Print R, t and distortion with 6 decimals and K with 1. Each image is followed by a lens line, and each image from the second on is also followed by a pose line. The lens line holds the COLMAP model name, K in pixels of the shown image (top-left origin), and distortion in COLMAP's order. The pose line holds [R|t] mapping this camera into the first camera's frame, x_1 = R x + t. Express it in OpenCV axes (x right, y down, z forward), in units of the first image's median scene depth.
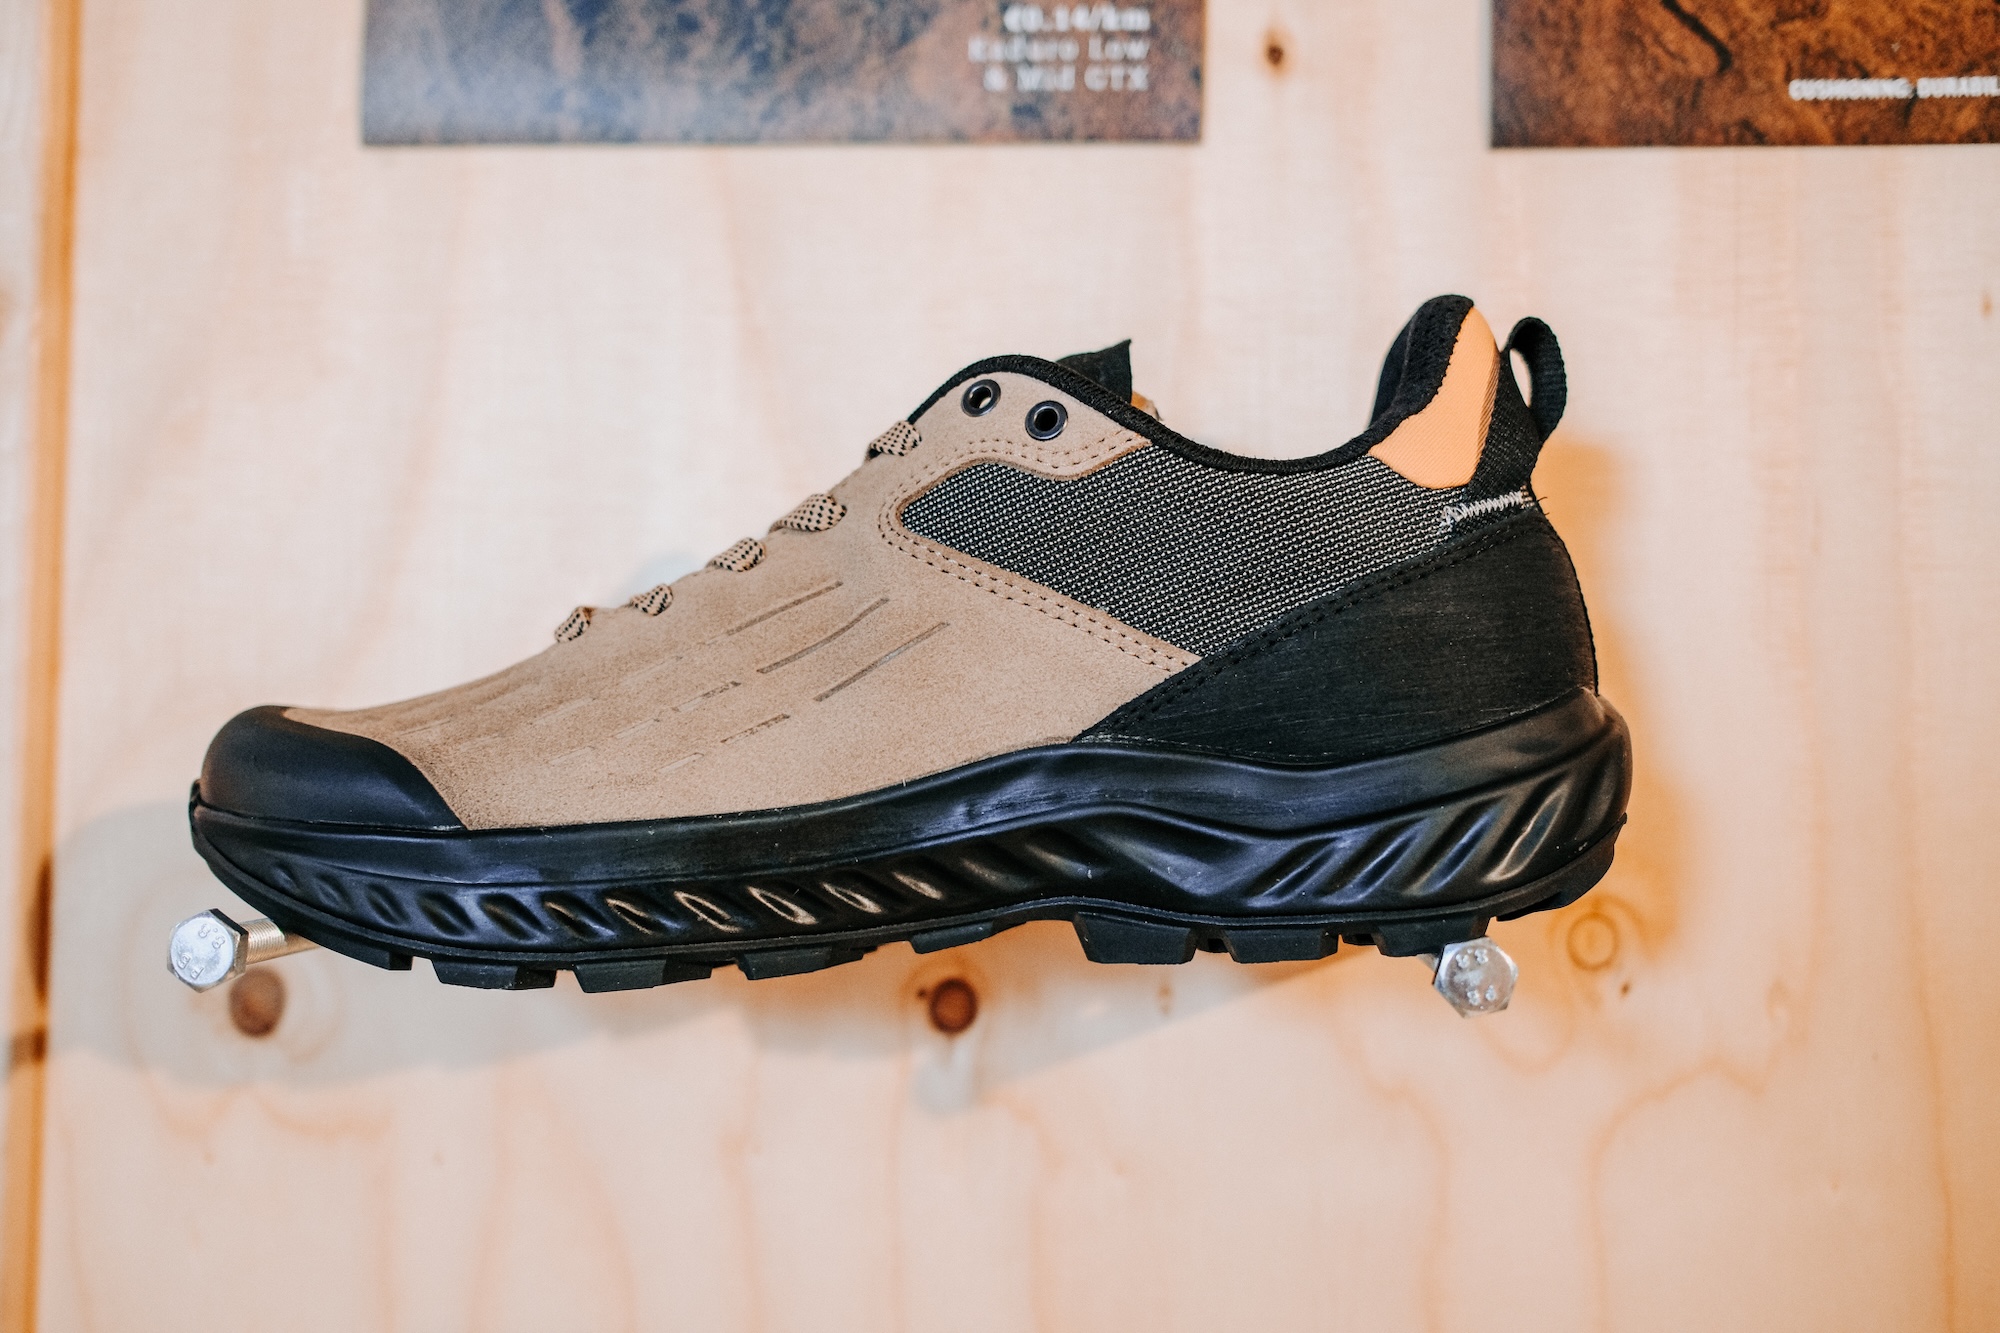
lens RADIAL K [[2101.6, 0, 996.2], [0, 2101.6, 665.8], [0, 0, 1]] dist [0.075494, 0.000000]
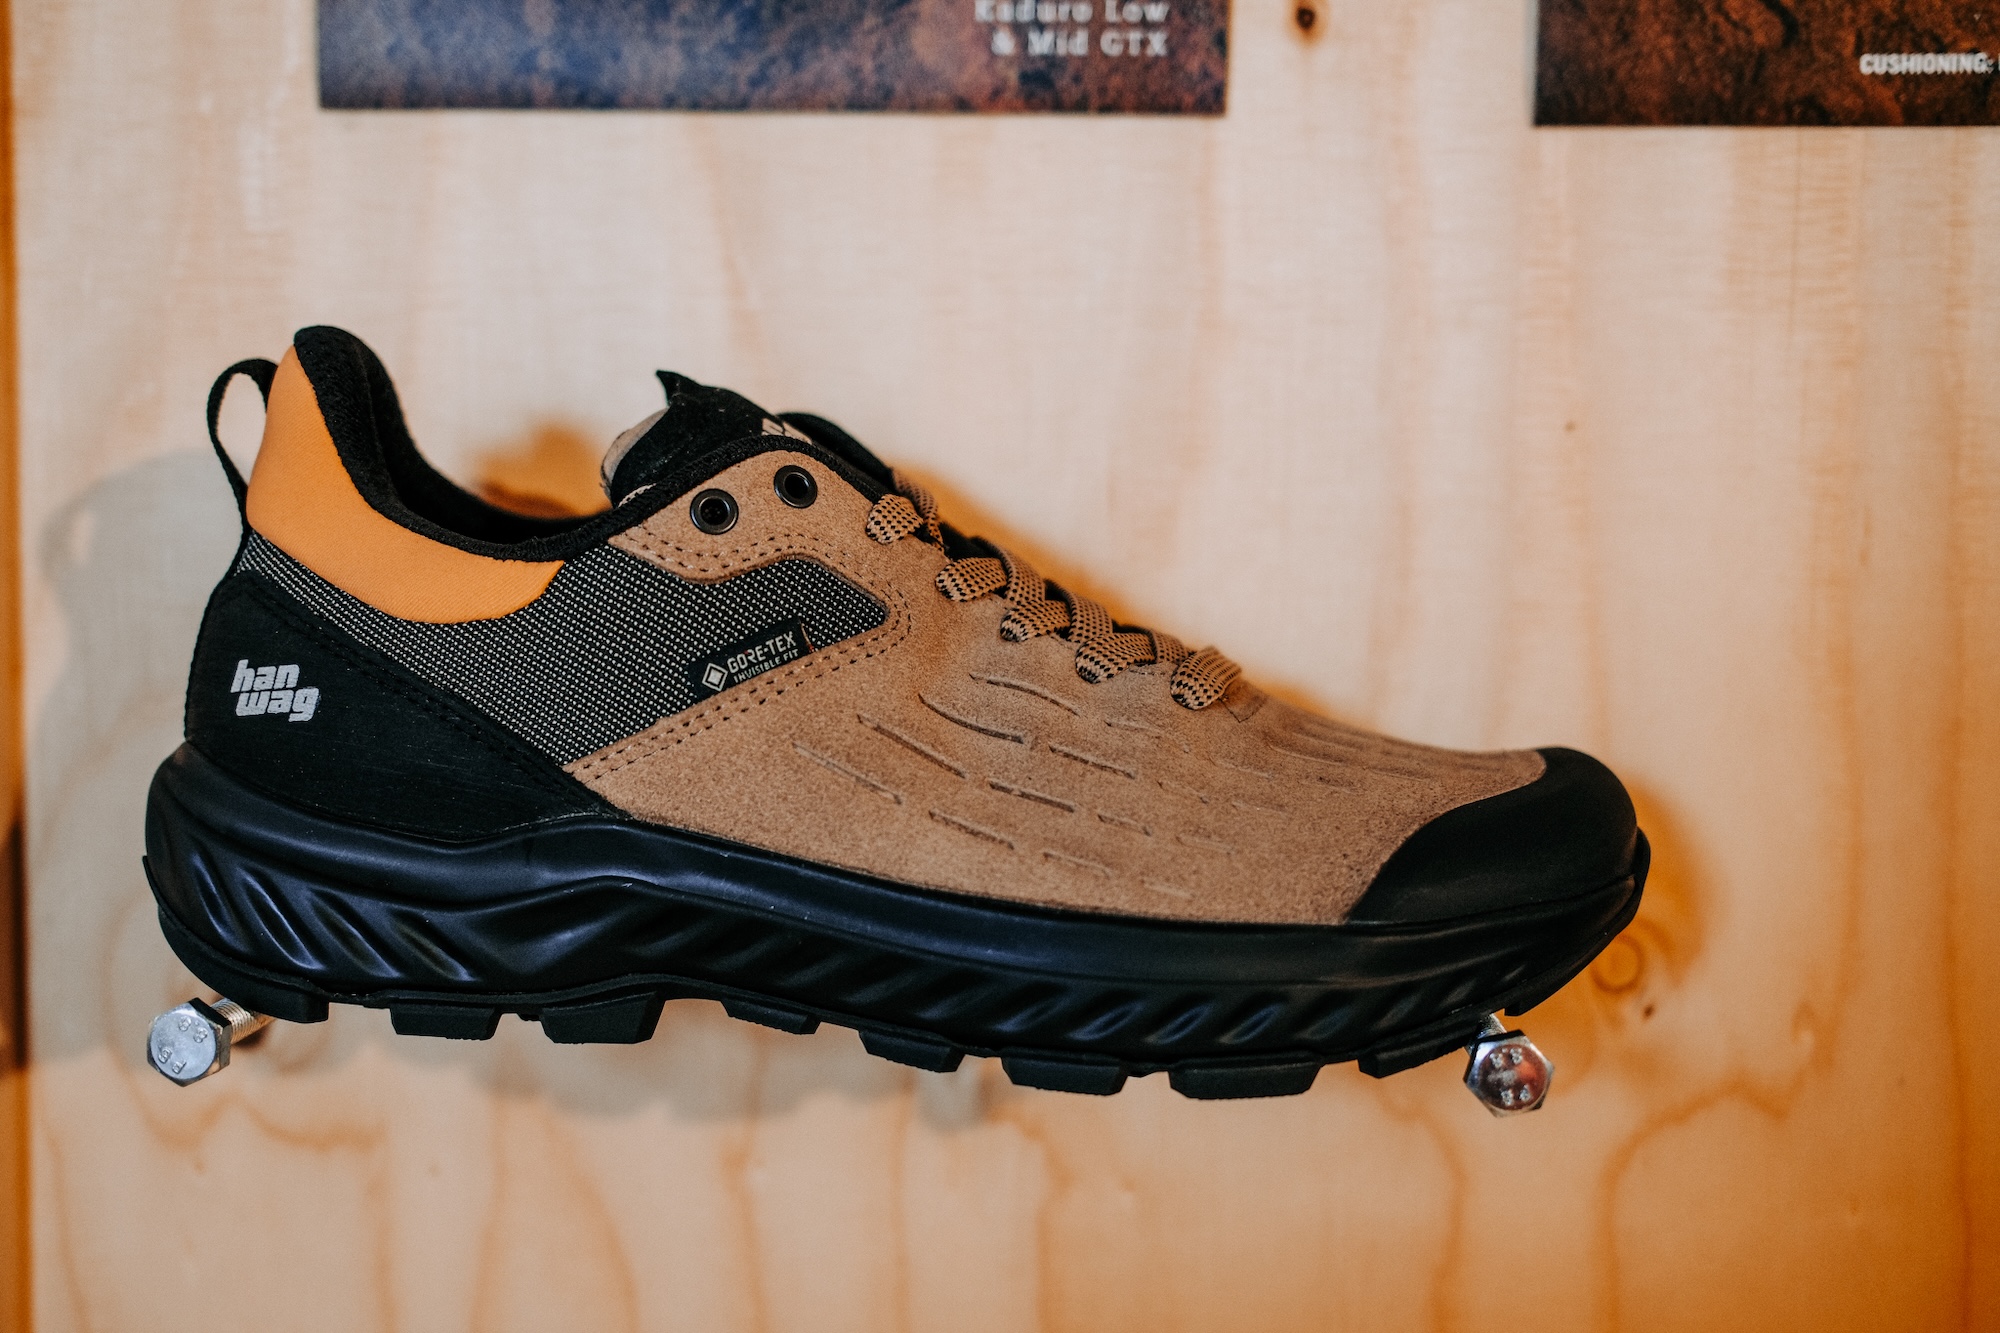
lens RADIAL K [[2101.6, 0, 992.7], [0, 2101.6, 666.3], [0, 0, 1]] dist [0.075494, 0.000000]
pose [[0.999959, 0.000472, 0.009093, -0.013560], [-0.001487, 0.993723, 0.111860, -0.111201], [-0.008983, -0.111869, 0.993682, 0.048293]]
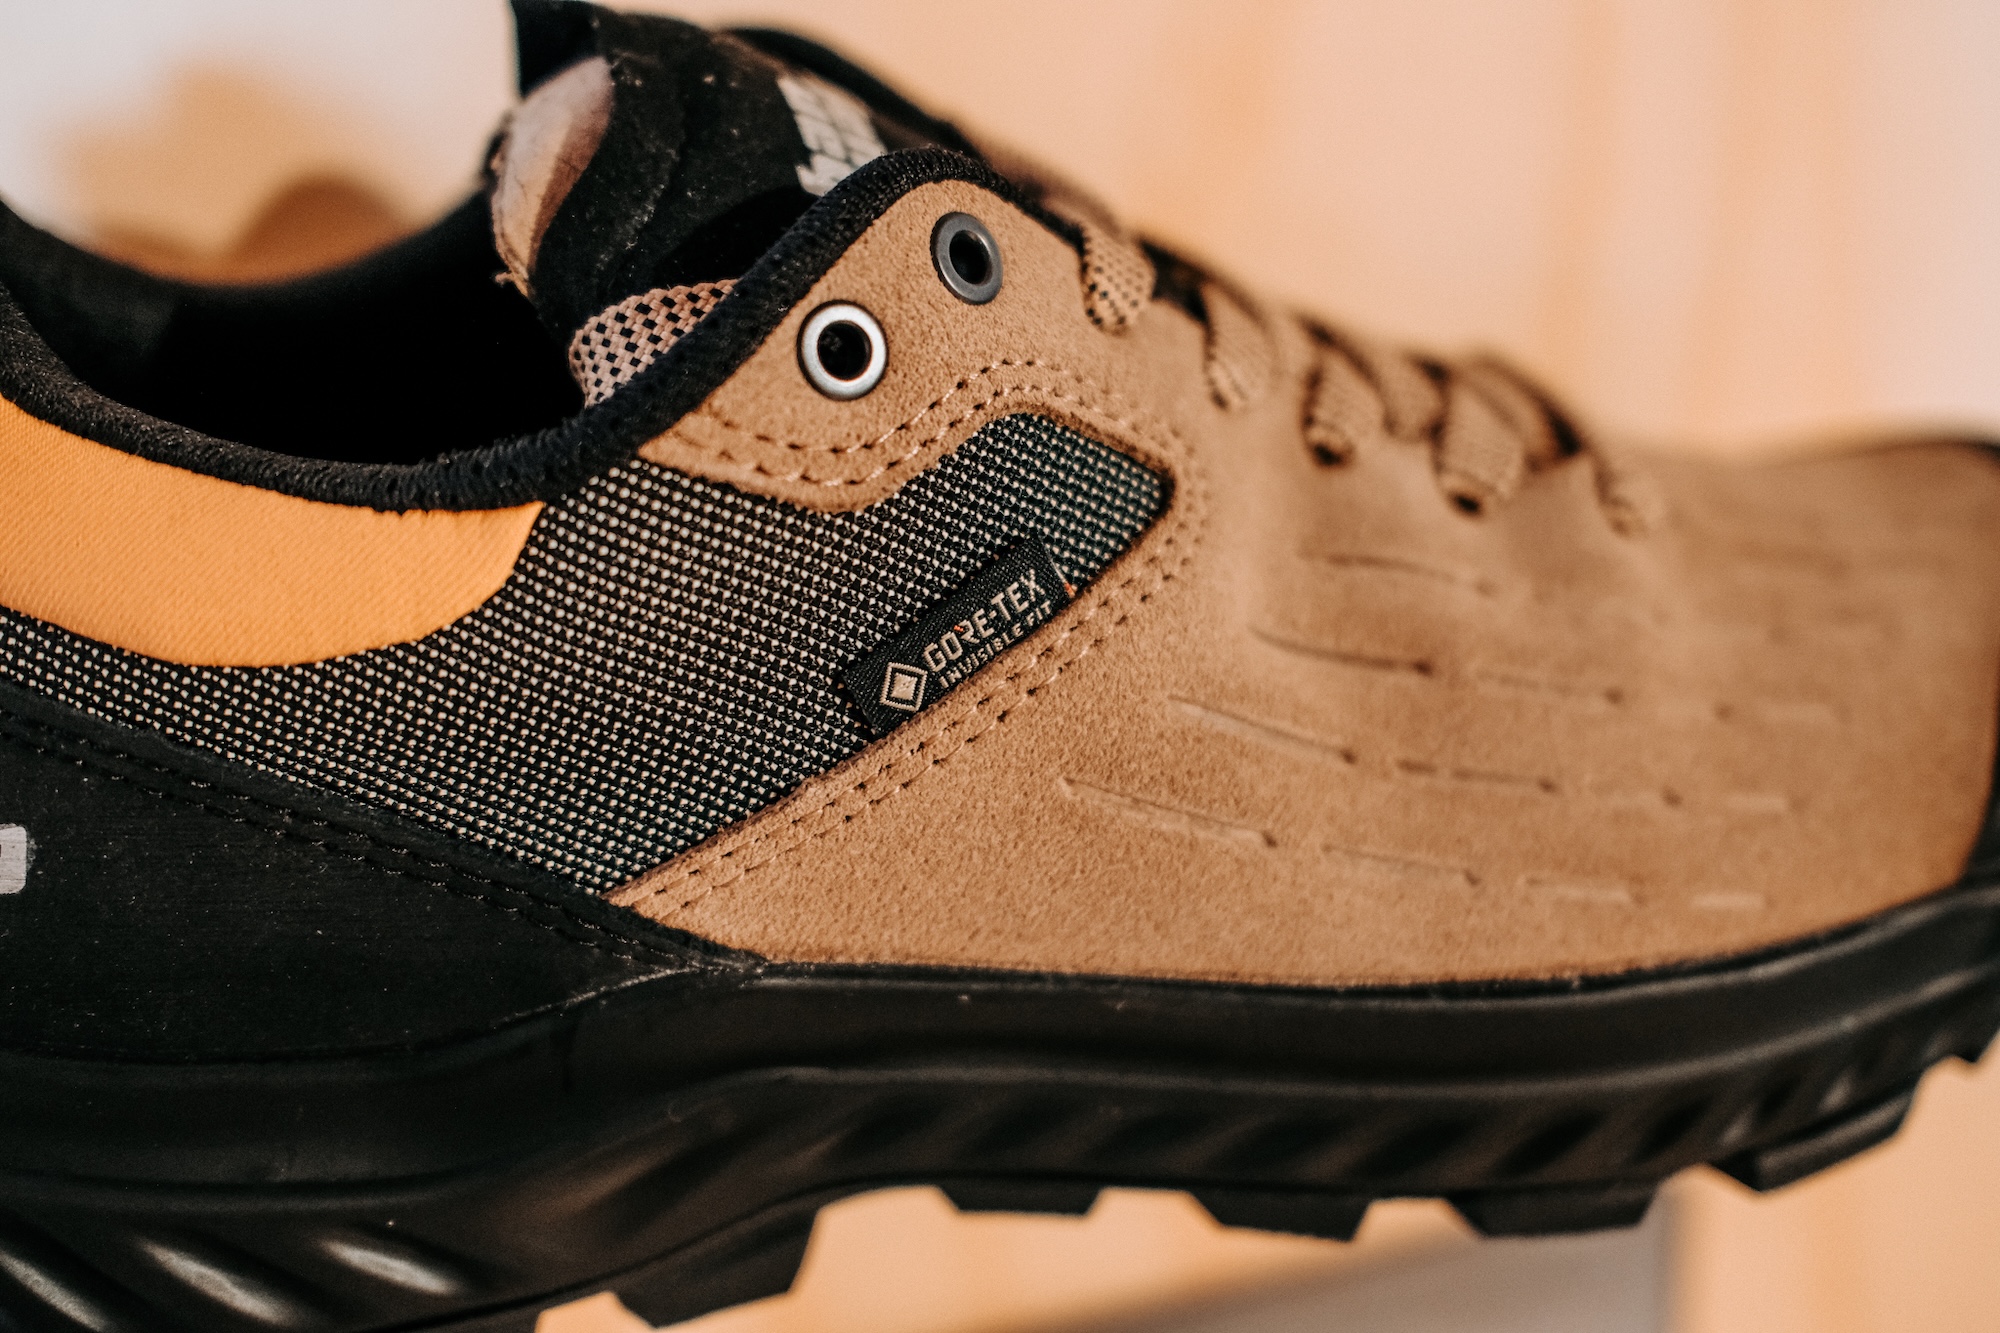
lens RADIAL K [[2101.6, 0, 996.6], [0, 2101.6, 665.6], [0, 0, 1]] dist [0.075494, 0.000000]
pose [[0.949511, -0.193995, 0.246568, -0.231041], [0.077360, 0.906414, 0.415245, -0.201379], [-0.304048, -0.375205, 0.875657, 0.584433]]
